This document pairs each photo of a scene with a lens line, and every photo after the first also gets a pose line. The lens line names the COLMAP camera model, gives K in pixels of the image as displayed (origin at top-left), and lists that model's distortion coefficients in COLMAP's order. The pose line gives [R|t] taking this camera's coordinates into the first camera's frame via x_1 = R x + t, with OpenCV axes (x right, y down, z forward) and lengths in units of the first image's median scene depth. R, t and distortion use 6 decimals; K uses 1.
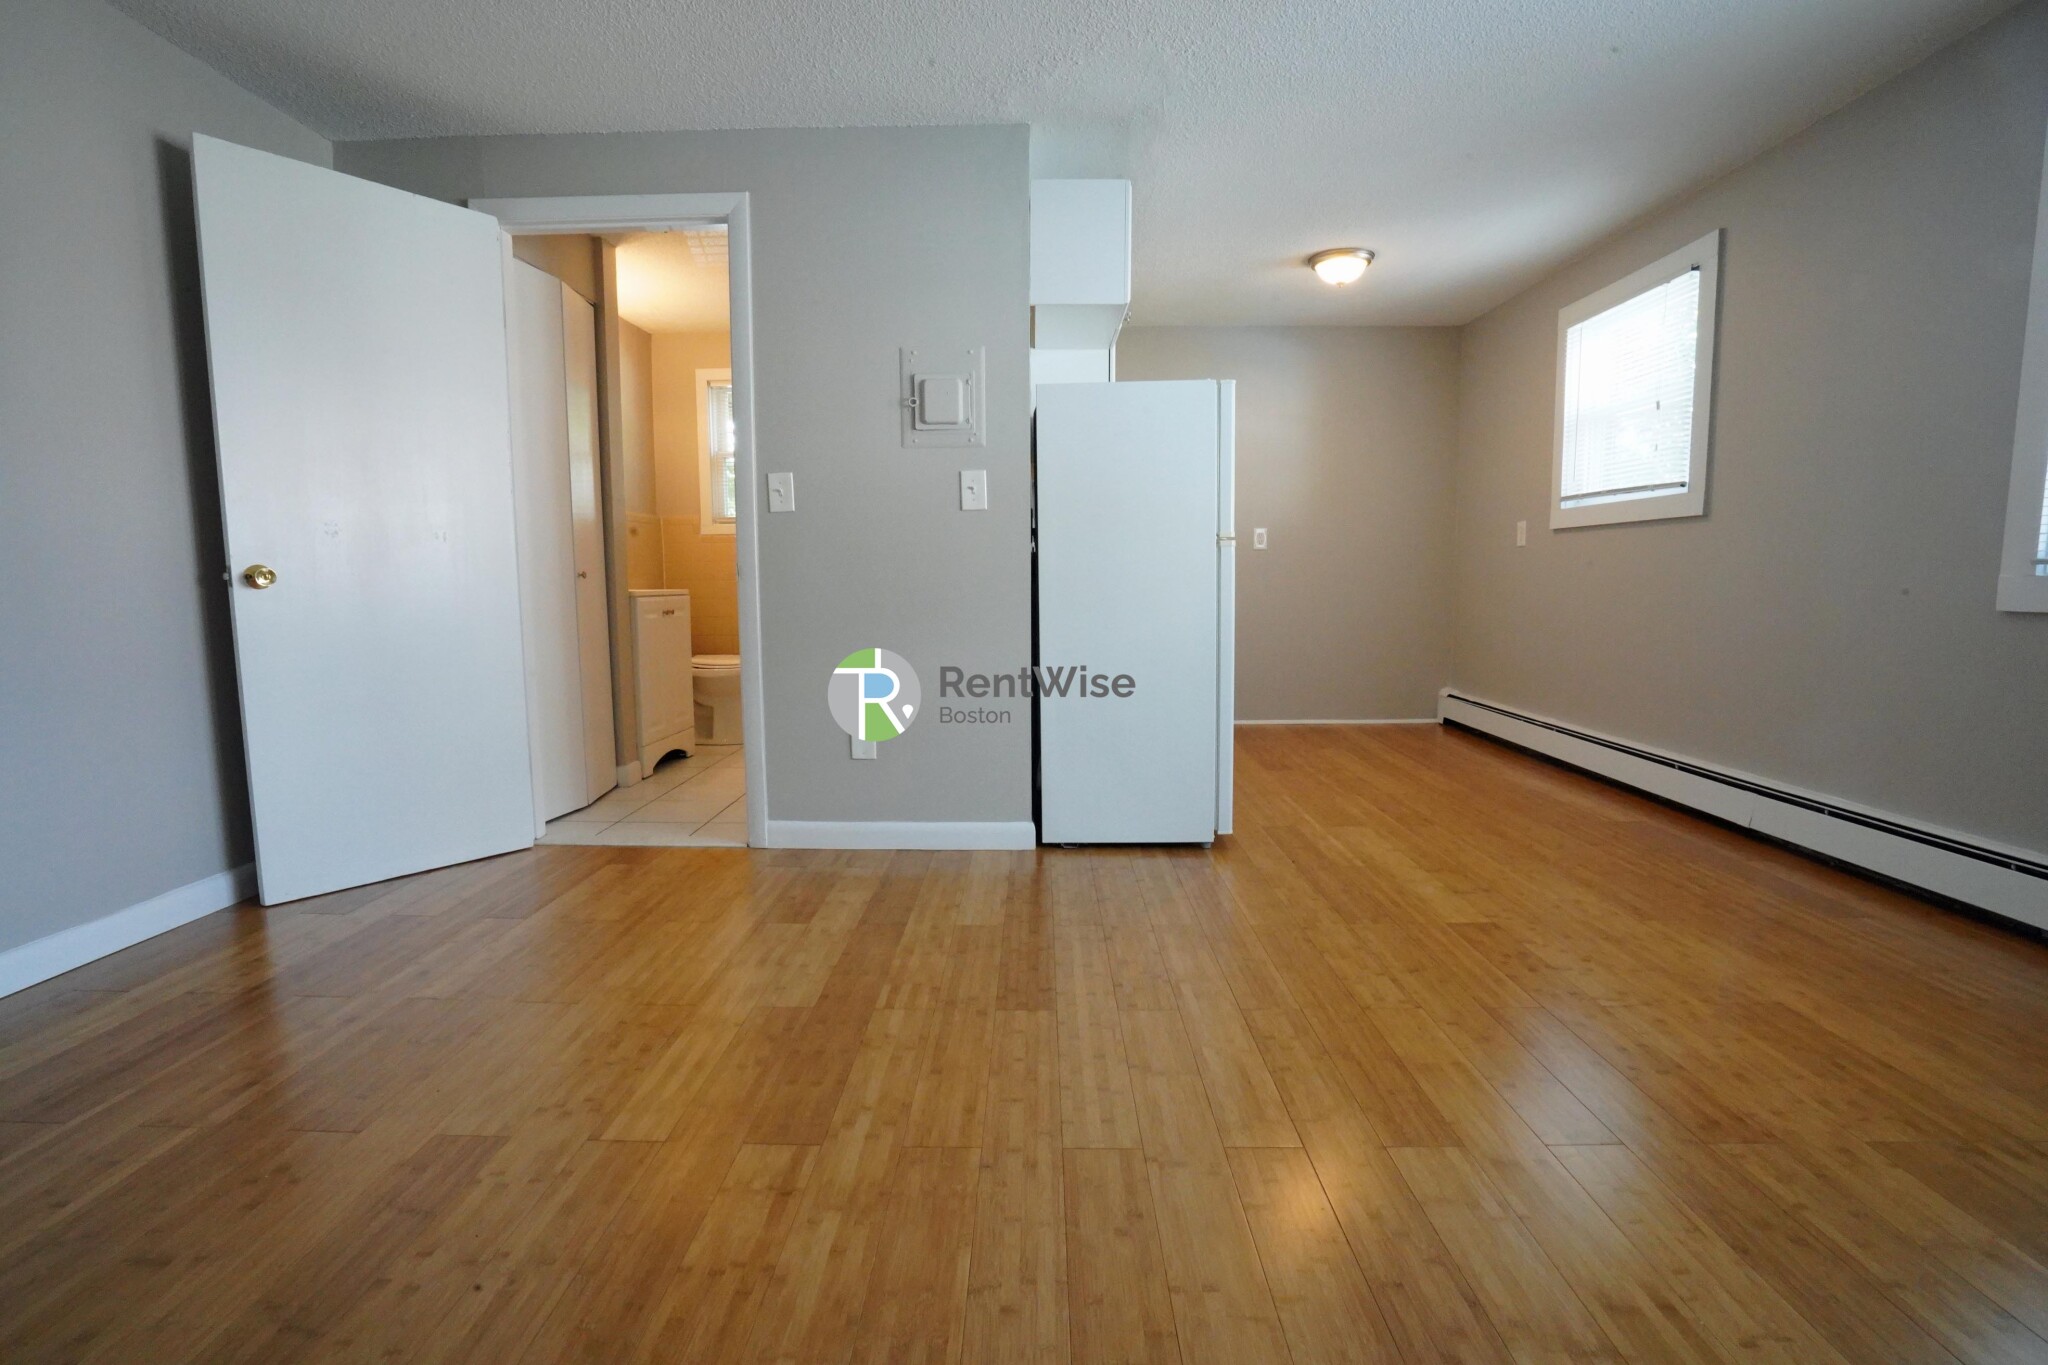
lens RADIAL K [[955.0, 0, 1017.2], [0, 955.0, 677.7], [0, 0, 1]] dist [-0.051924, 0.019037]
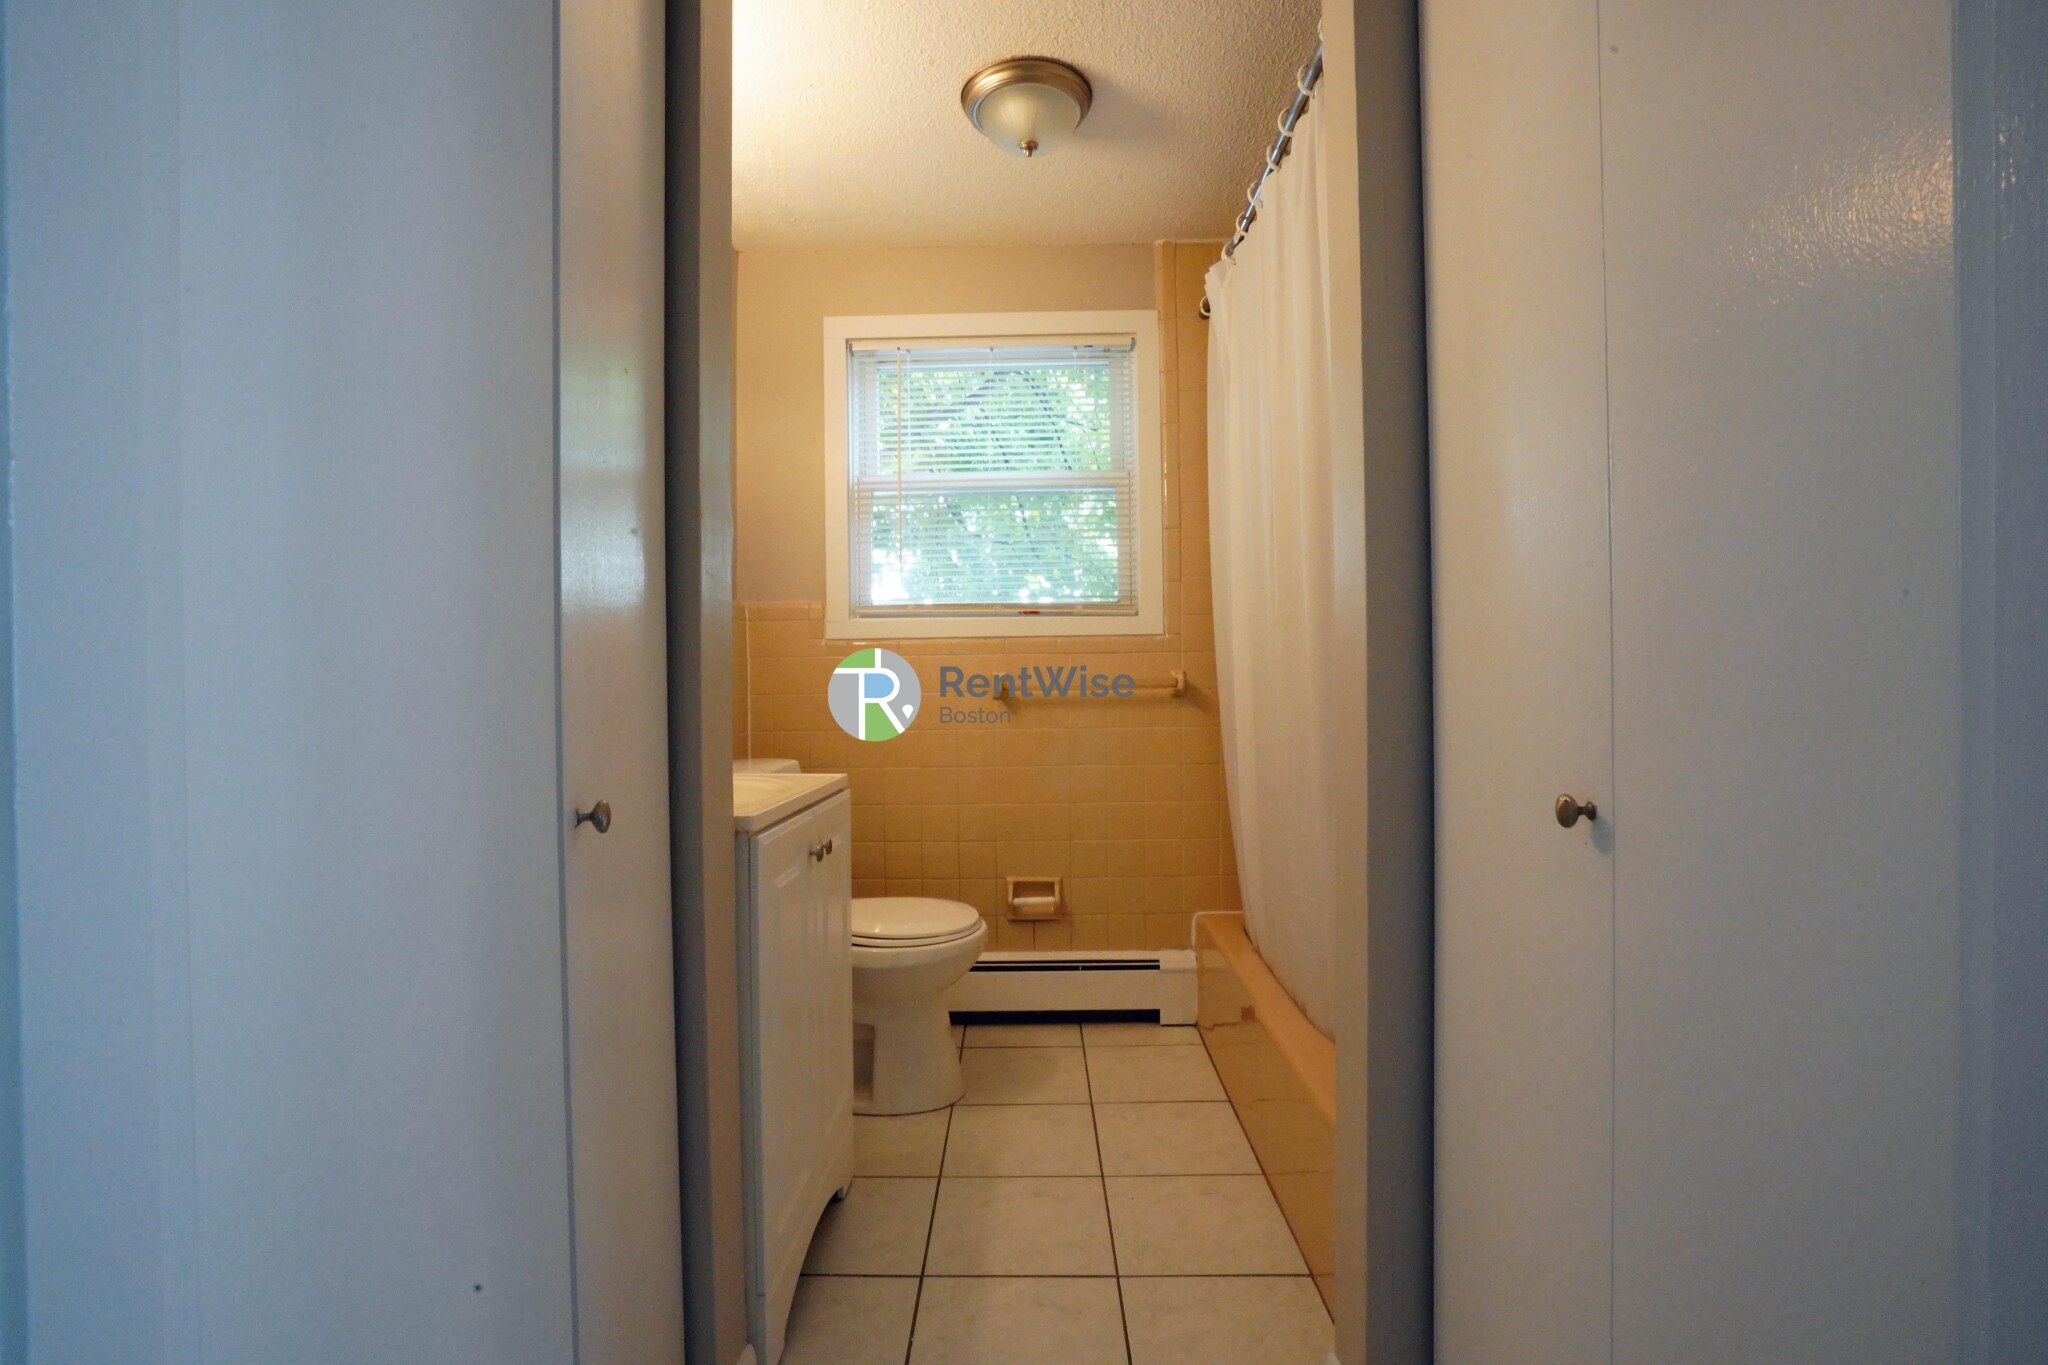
lens RADIAL K [[948.8, 0, 1015.4], [0, 948.8, 686.1], [0, 0, 1]] dist [-0.052490, 0.017591]
pose [[0.999983, -0.004477, 0.003640, -0.435130], [0.004821, 0.994895, -0.100800, -0.140250], [-0.003171, 0.100816, 0.994900, 0.935730]]
